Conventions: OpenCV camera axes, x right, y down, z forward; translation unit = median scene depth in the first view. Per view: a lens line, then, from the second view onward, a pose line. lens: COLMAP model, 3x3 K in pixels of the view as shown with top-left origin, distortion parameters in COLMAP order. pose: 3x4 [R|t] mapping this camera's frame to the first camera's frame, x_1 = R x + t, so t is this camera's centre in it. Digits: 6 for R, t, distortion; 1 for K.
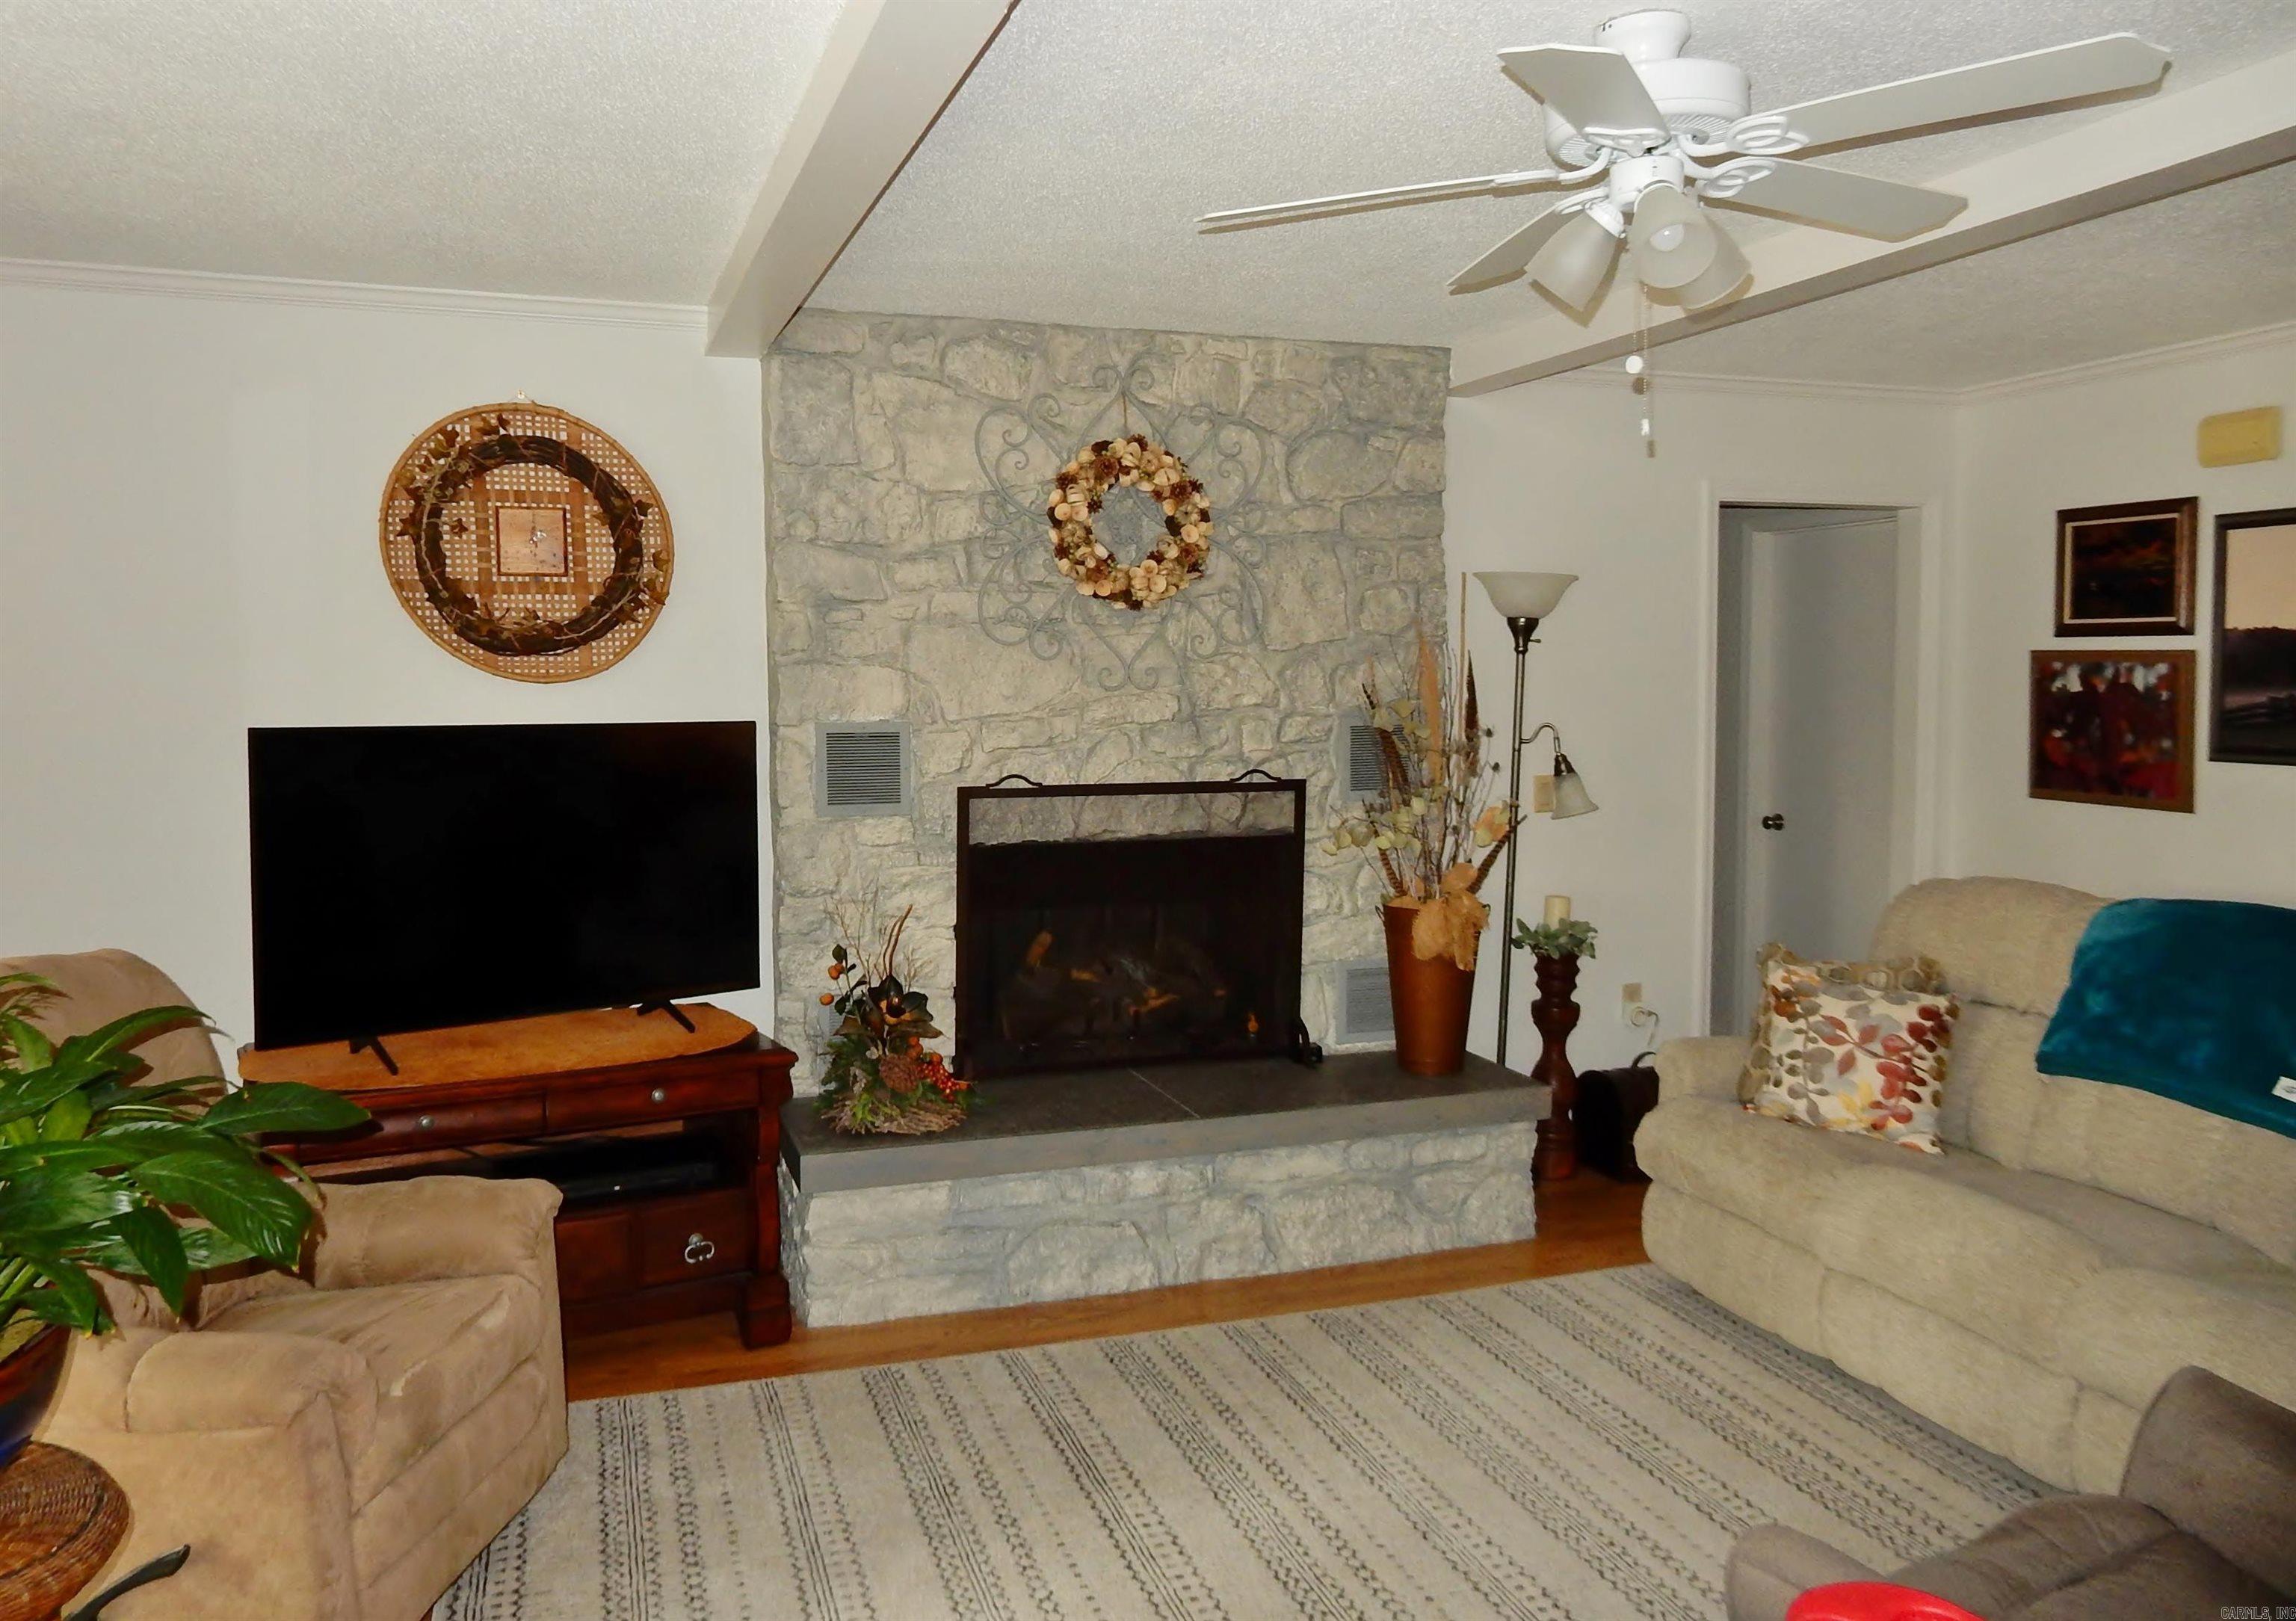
lens RADIAL K [[1730.5, 0, 1148.3], [0, 1730.5, 777.9], [0, 0, 1]] dist [0.030323, -0.000847]
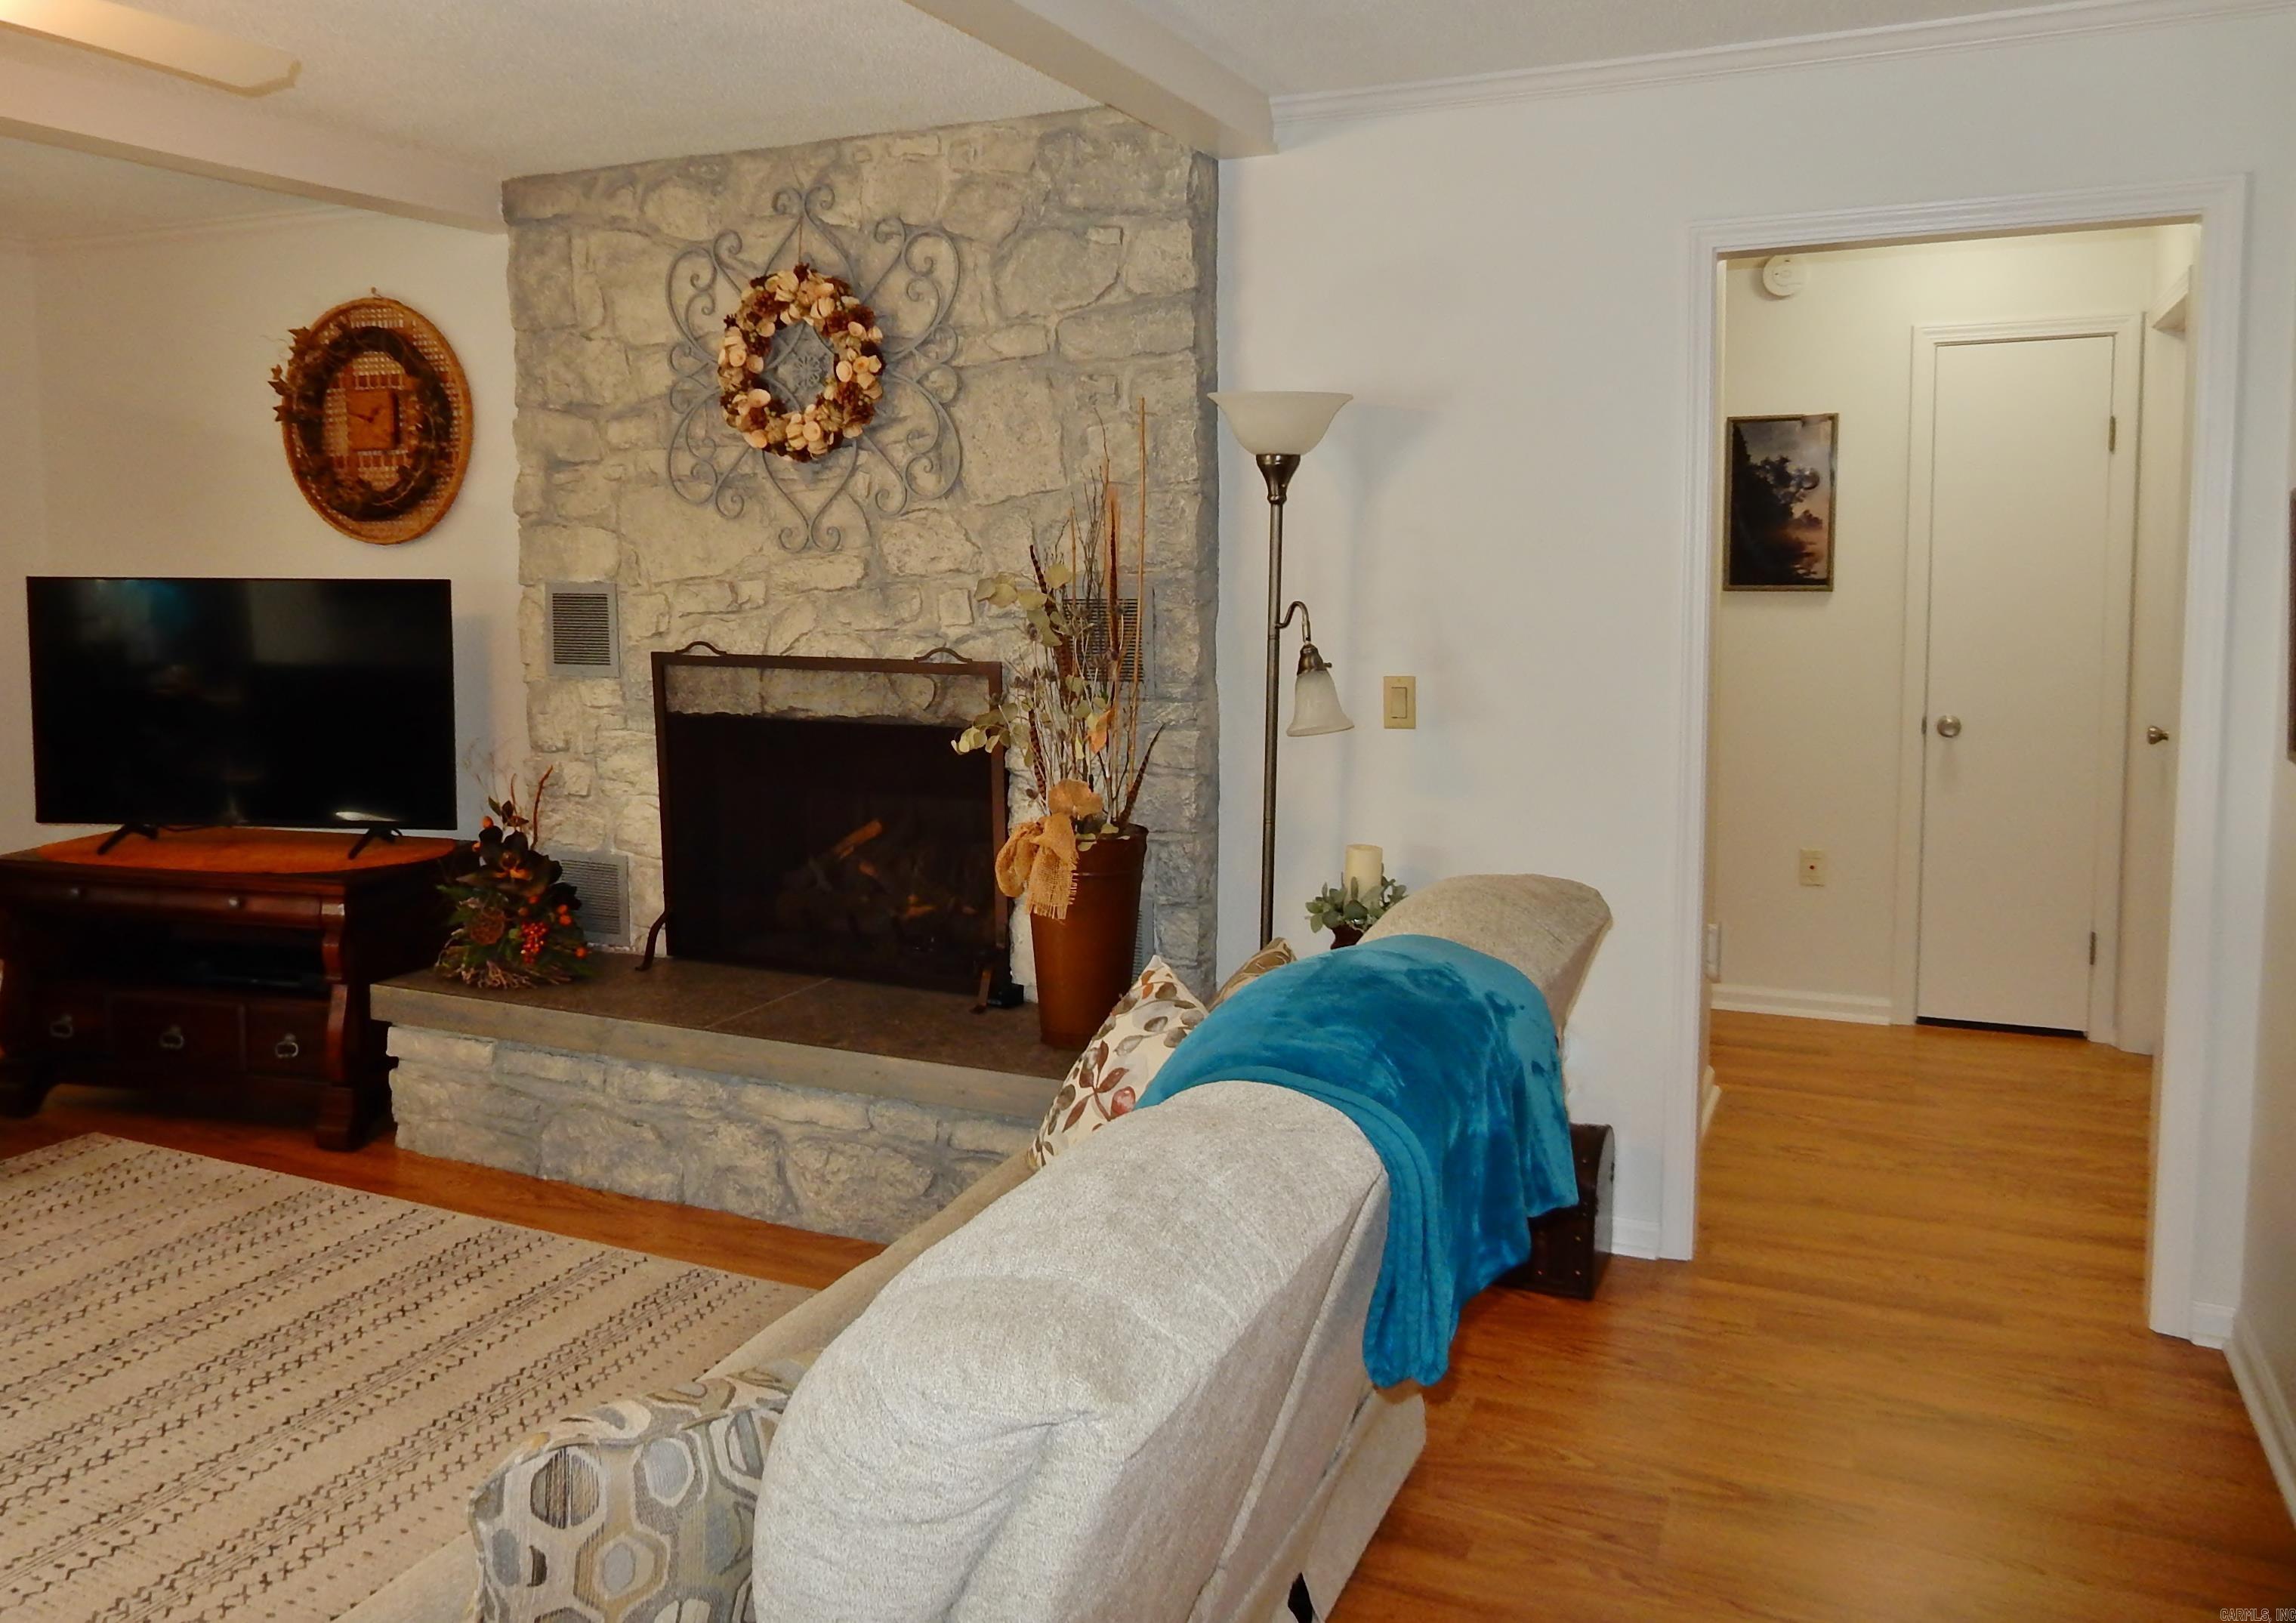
lens RADIAL K [[1865.5, 0, 1143.3], [0, 1865.5, 728.9], [0, 0, 1]] dist [-0.003851, -0.004820]
pose [[0.704873, 0.068363, -0.706031, 0.804339], [-0.042844, 0.997631, 0.053824, -0.019255], [0.708038, -0.007690, 0.706132, 0.448907]]
